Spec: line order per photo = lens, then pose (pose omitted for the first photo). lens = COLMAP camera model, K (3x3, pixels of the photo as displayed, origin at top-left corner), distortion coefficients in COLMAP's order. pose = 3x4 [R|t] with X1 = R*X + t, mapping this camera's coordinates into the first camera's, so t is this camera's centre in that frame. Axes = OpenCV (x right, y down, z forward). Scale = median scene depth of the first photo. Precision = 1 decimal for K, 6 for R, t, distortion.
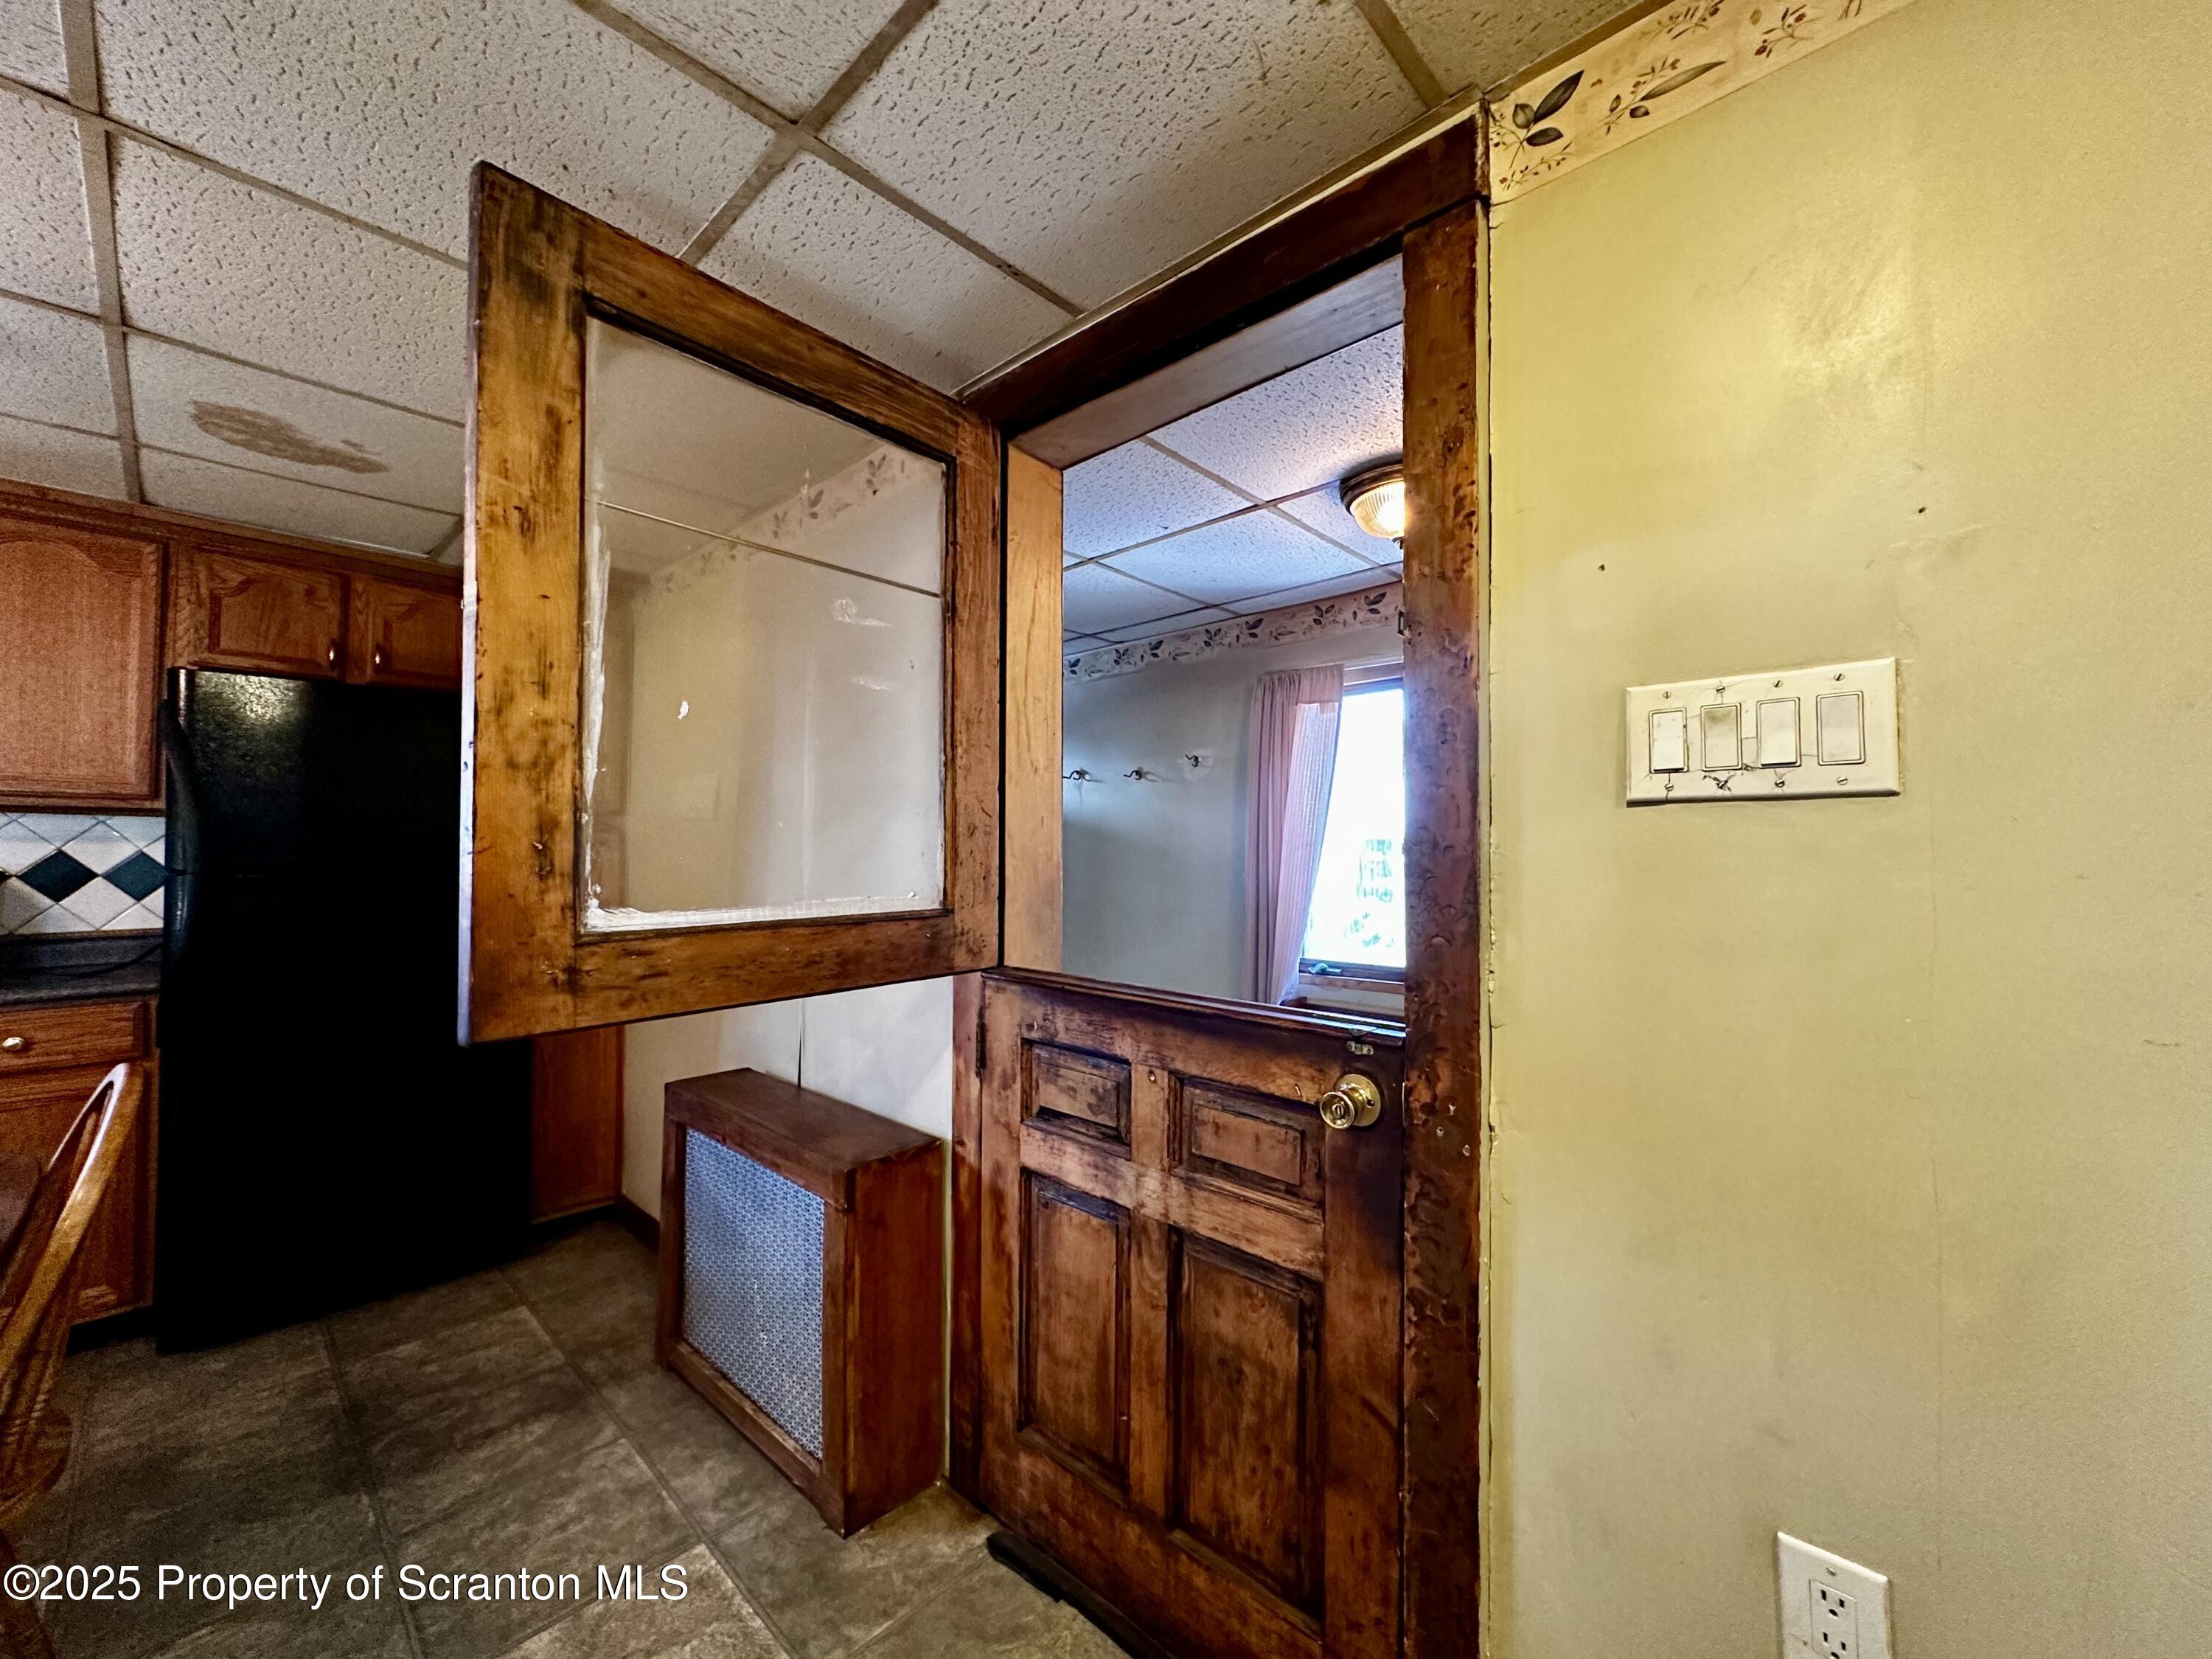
lens RADIAL K [[873.3, 0, 1109.0], [0, 873.3, 837.6], [0, 0, 1]] dist [-0.001088, 0.000122]
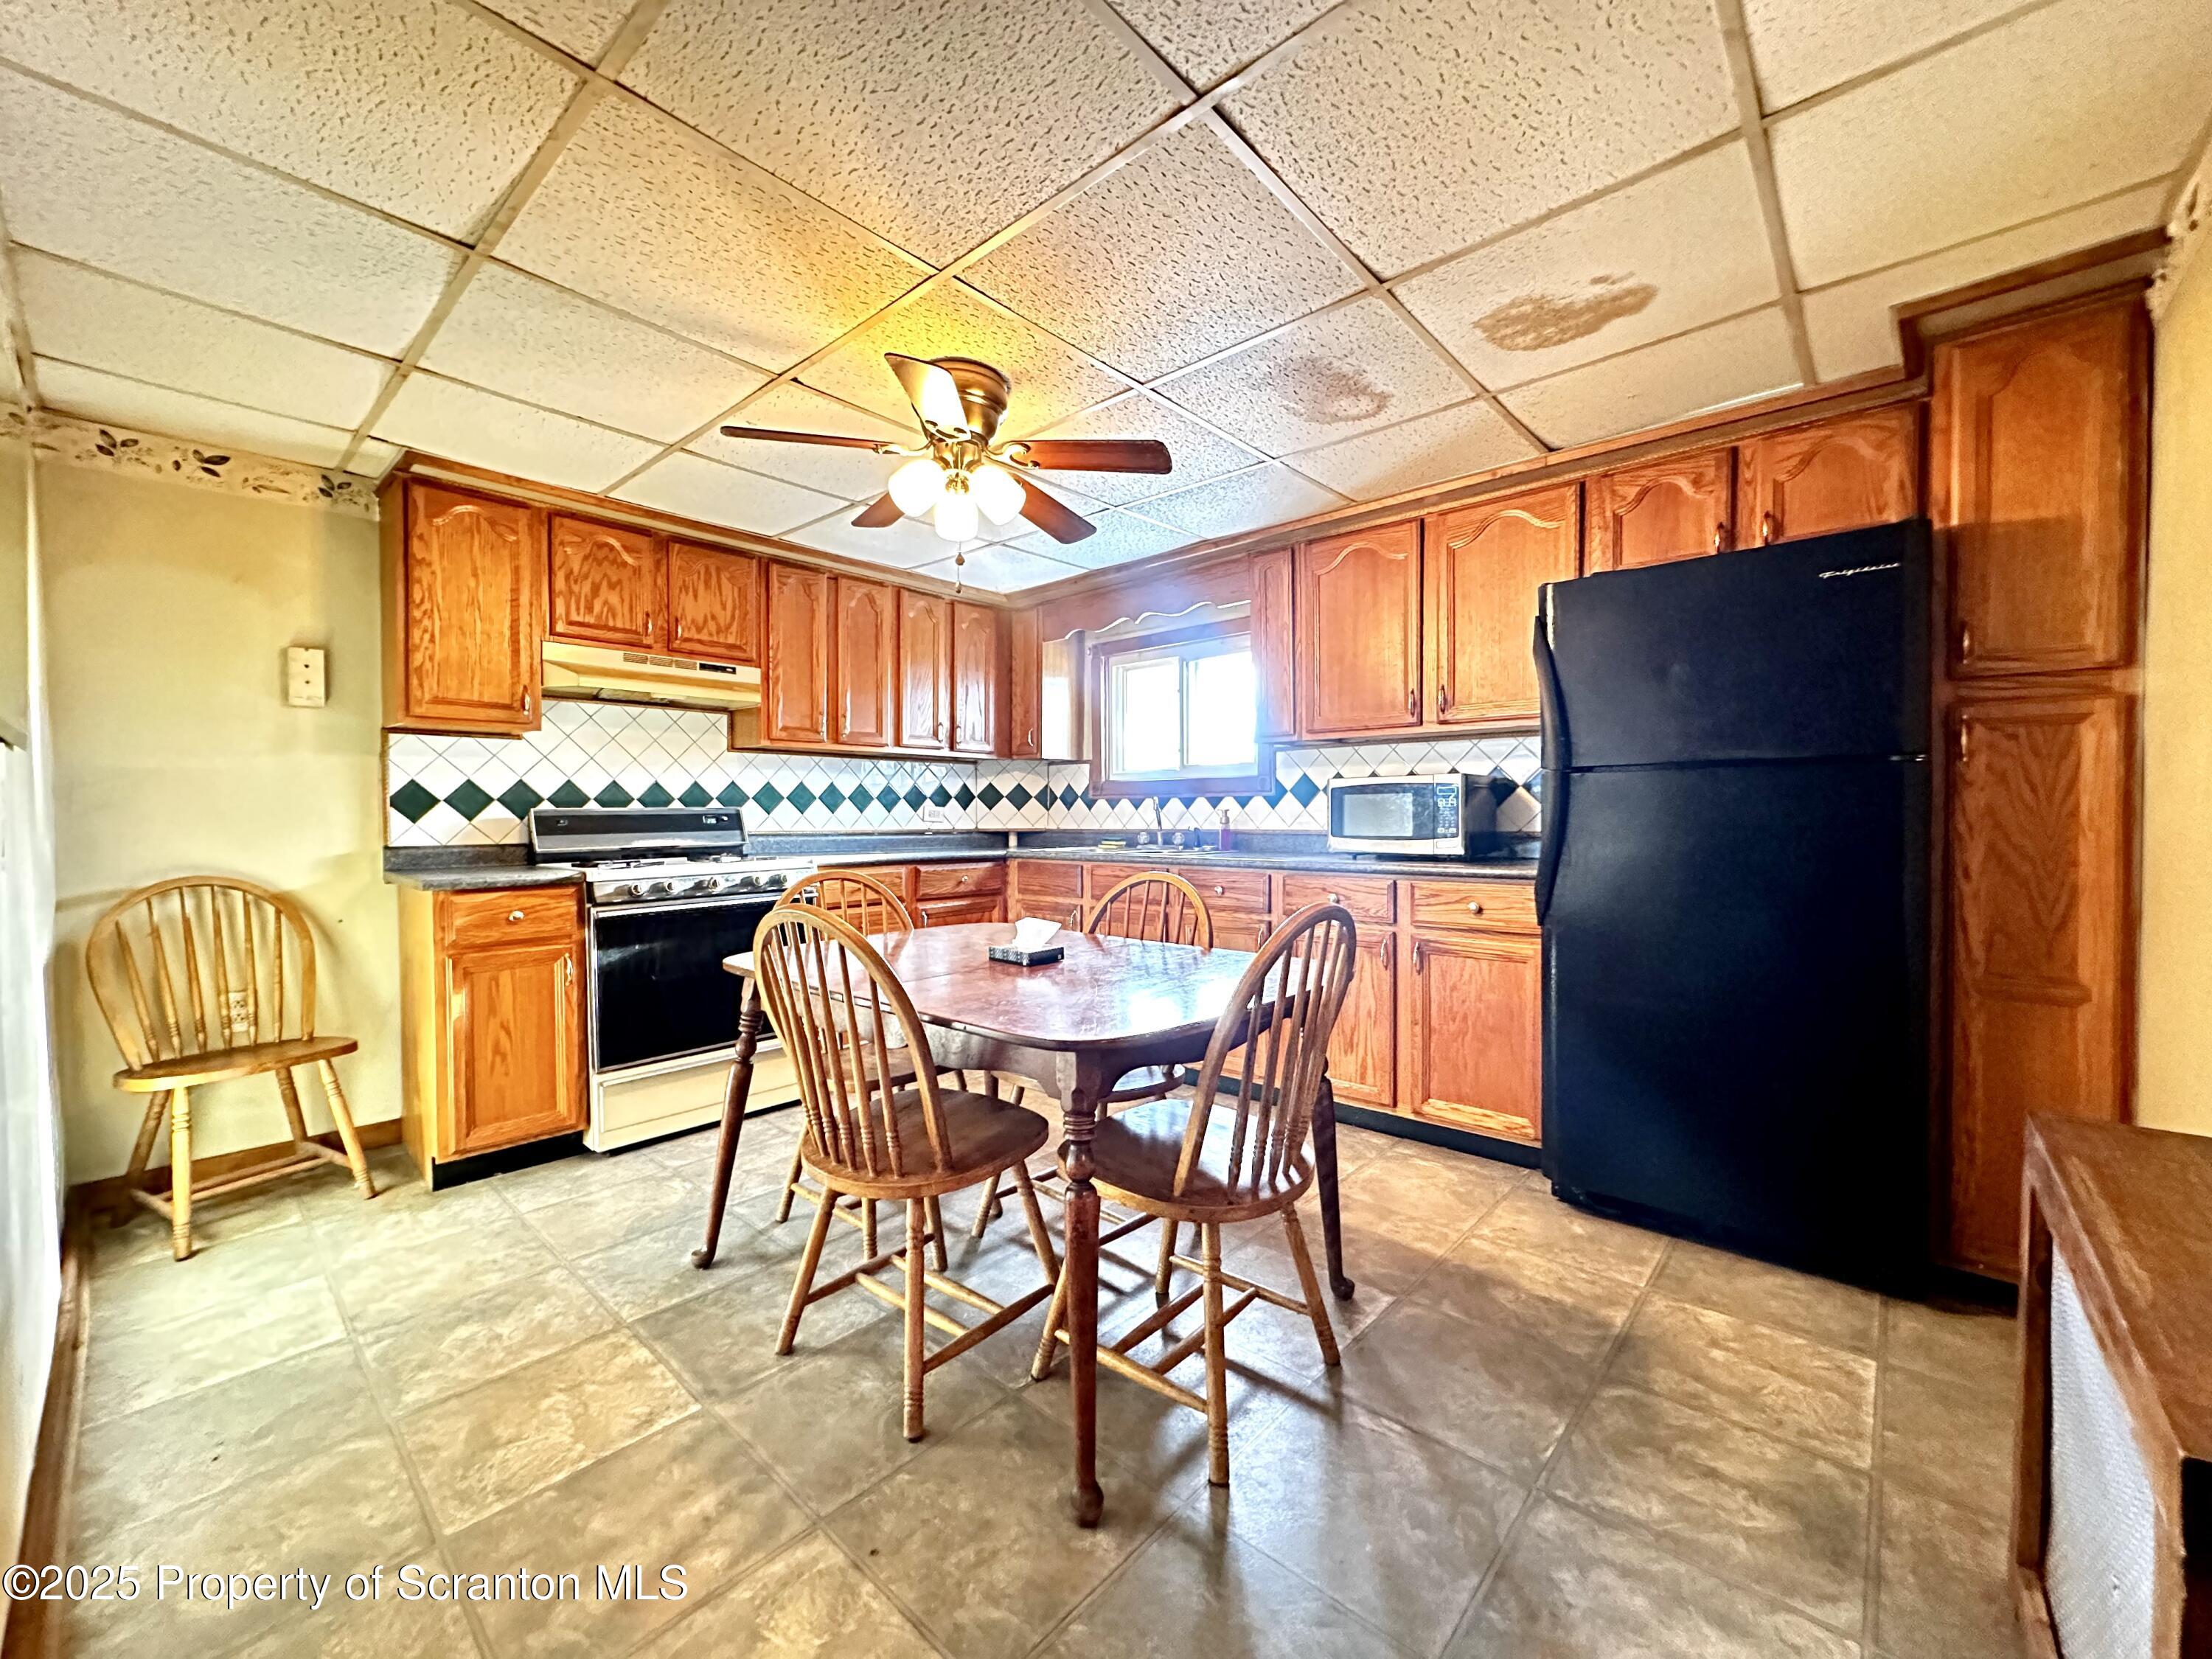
lens RADIAL K [[873.3, 0, 1110.9], [0, 873.3, 831.4], [0, 0, 1]] dist [-0.001088, 0.000122]
pose [[0.016098, 0.021283, -0.999644, 0.034096], [0.022670, 0.999509, 0.021645, 0.079913], [0.999613, -0.023011, 0.015607, 0.424635]]
